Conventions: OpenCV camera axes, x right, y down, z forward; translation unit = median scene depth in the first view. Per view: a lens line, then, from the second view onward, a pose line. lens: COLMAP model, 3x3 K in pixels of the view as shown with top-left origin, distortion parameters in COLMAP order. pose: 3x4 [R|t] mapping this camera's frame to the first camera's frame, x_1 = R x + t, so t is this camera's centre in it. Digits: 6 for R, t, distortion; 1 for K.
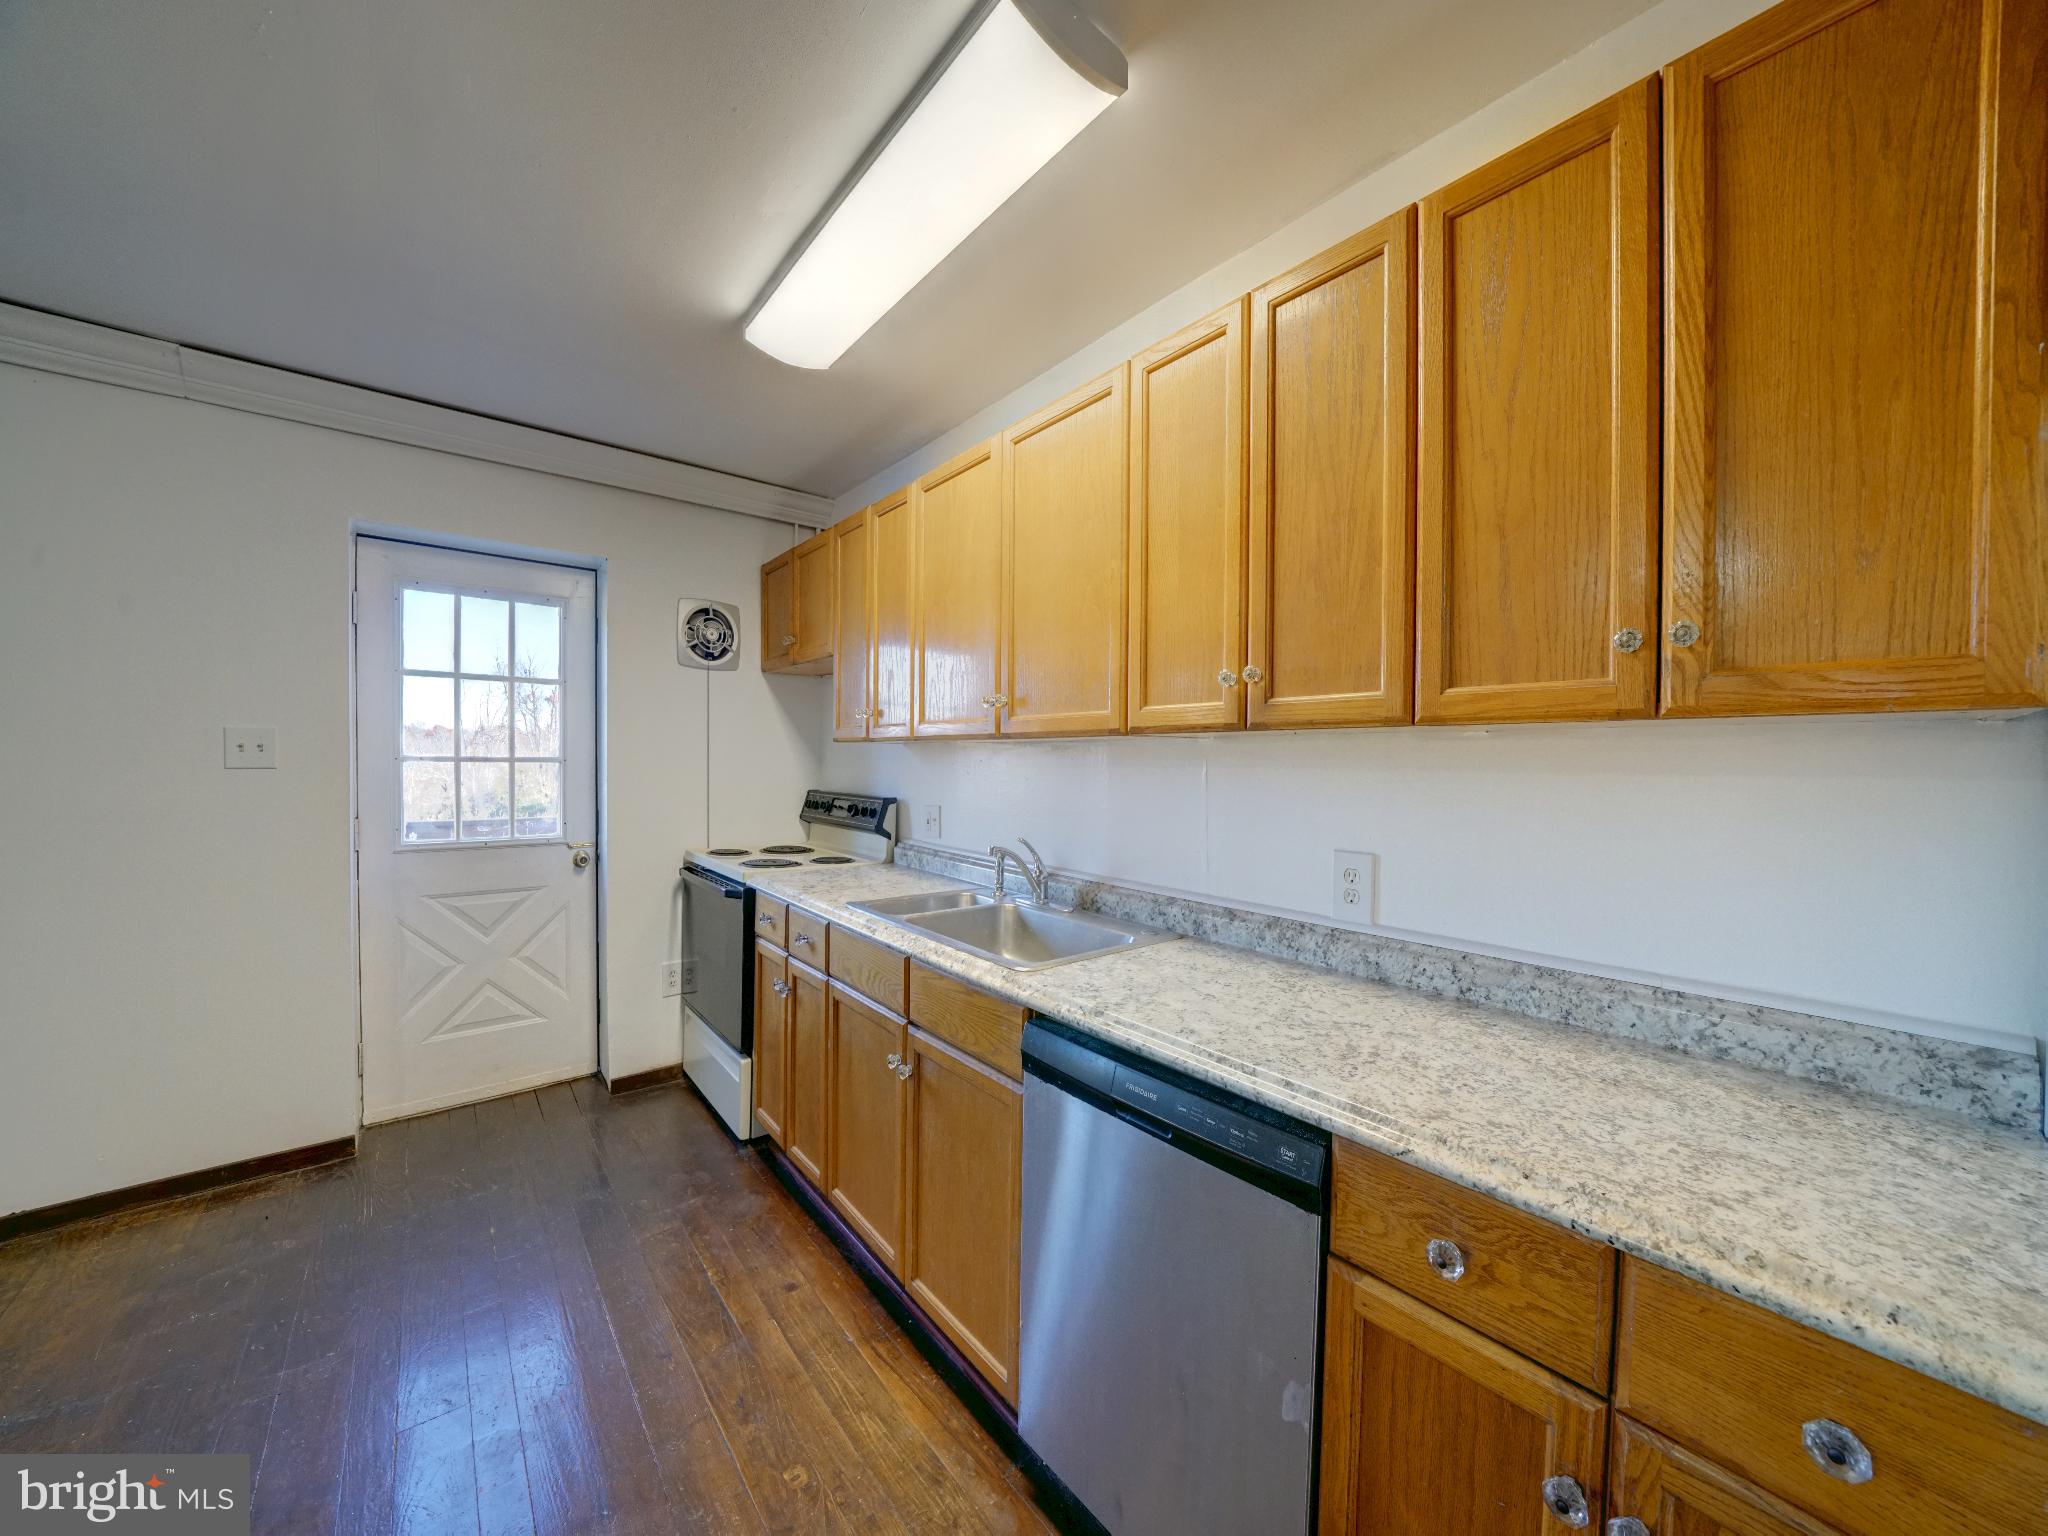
lens RADIAL K [[705.4, 0, 1011.6], [0, 705.4, 771.0], [0, 0, 1]] dist [-0.021184, 0.000058]
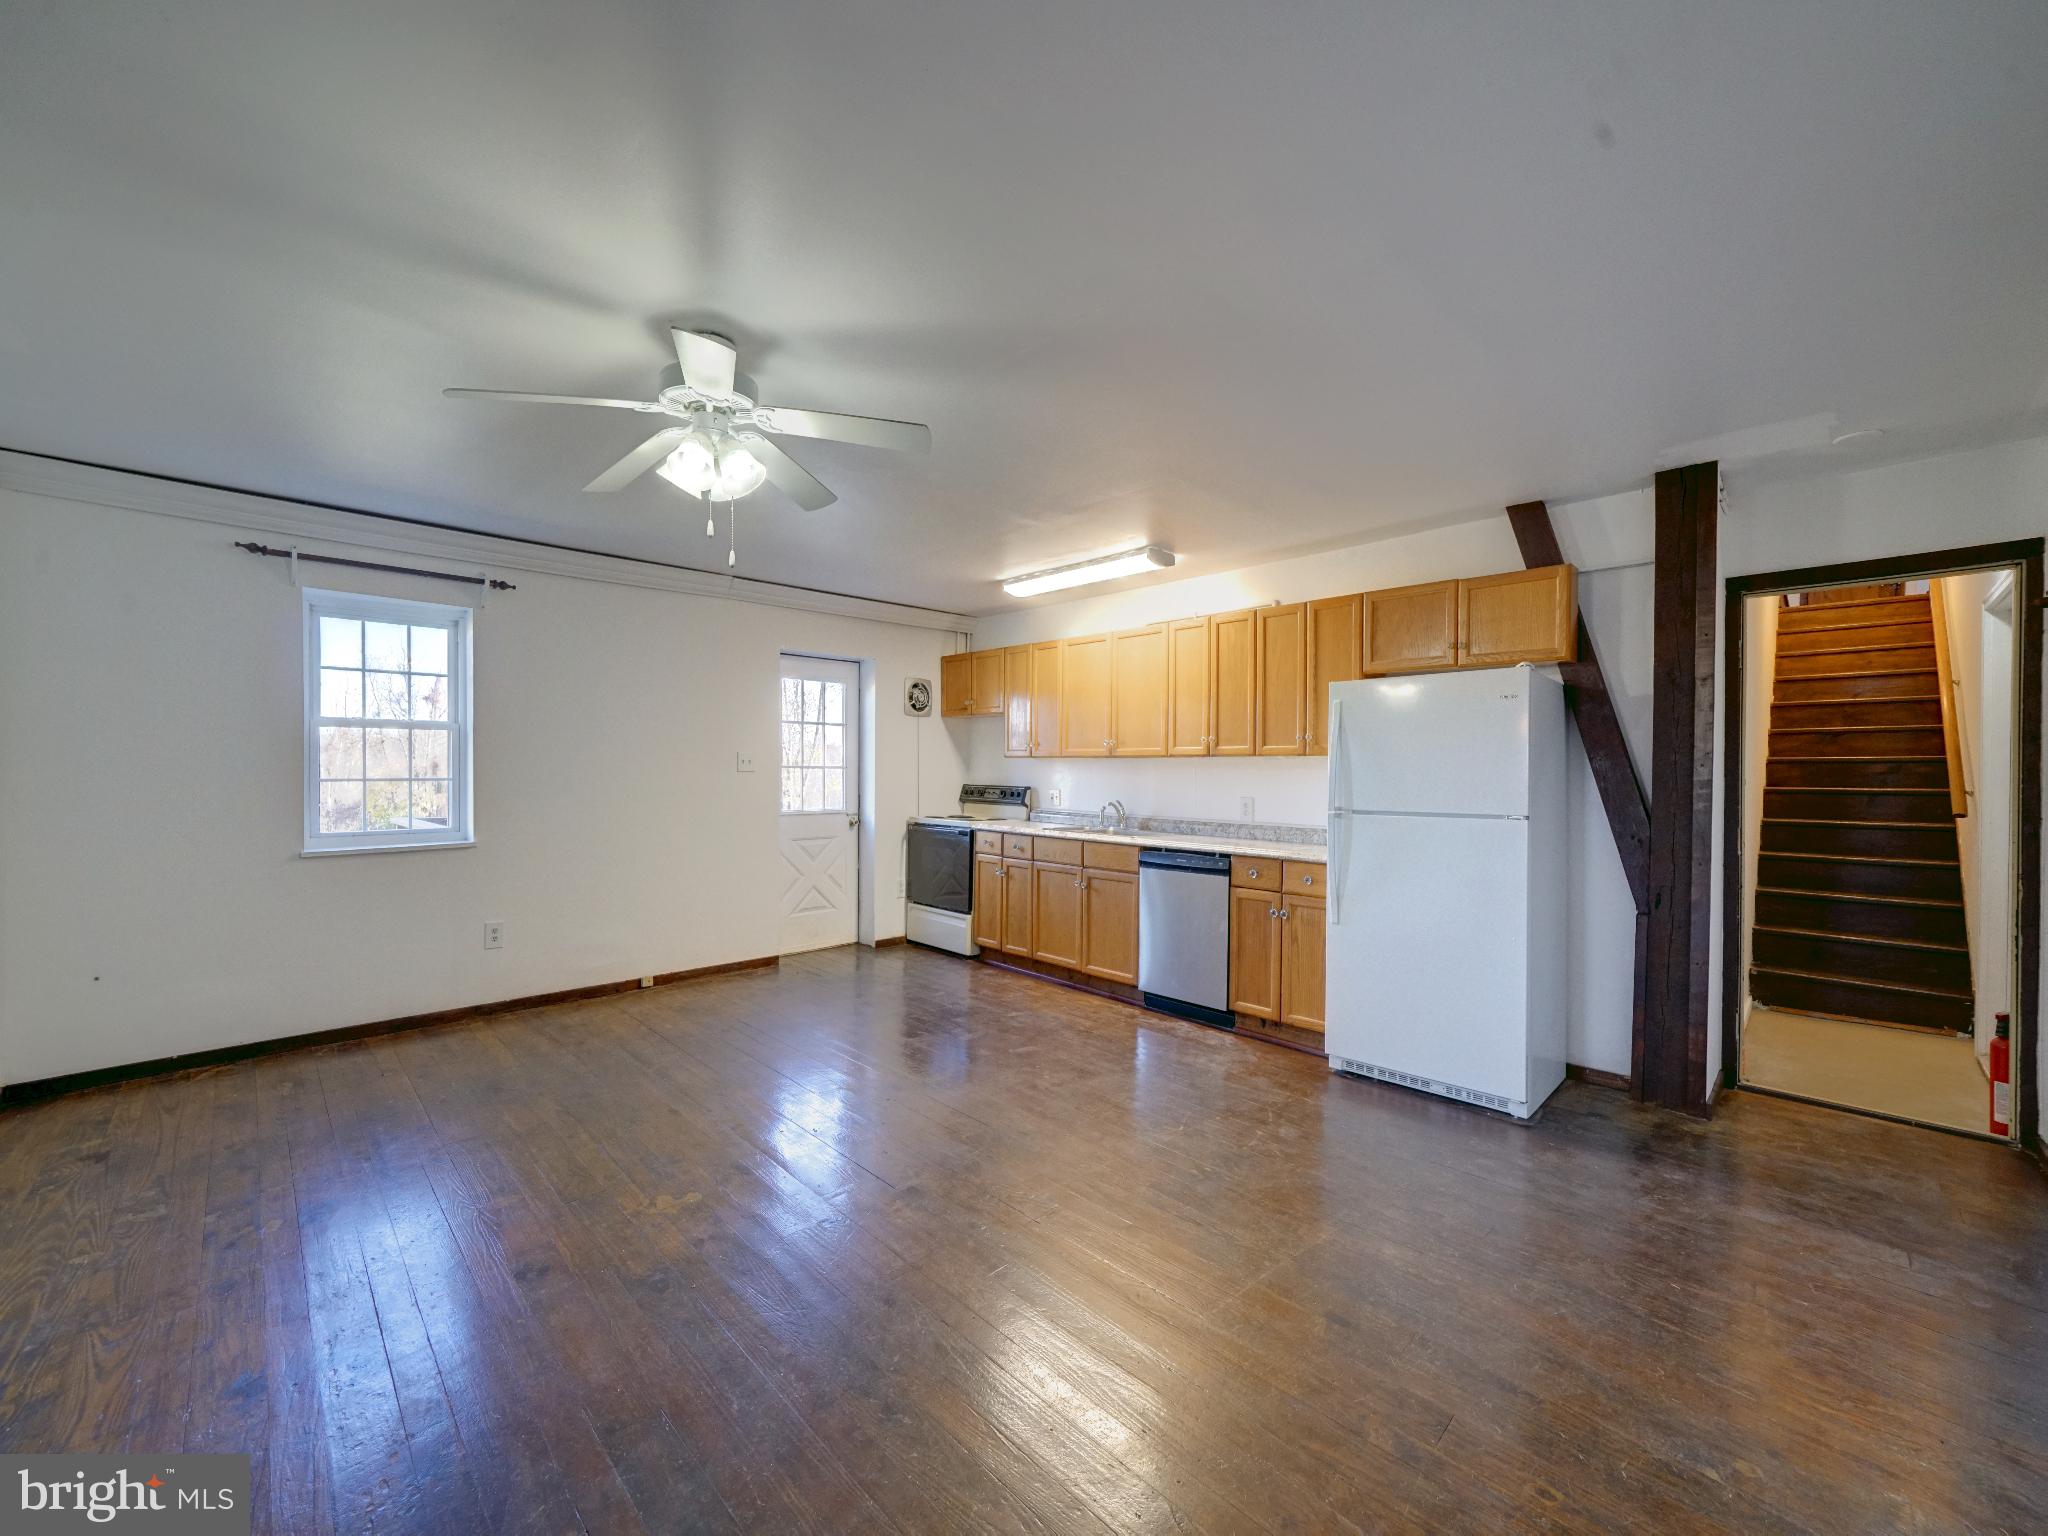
lens RADIAL K [[801.2, 0, 1010.8], [0, 801.2, 772.3], [0, 0, 1]] dist [-0.001775, 0.000196]
pose [[0.997334, -0.003740, 0.072880, -0.404520], [0.004410, 0.999949, -0.009037, 0.020211], [-0.072842, 0.009335, 0.997300, -1.243052]]
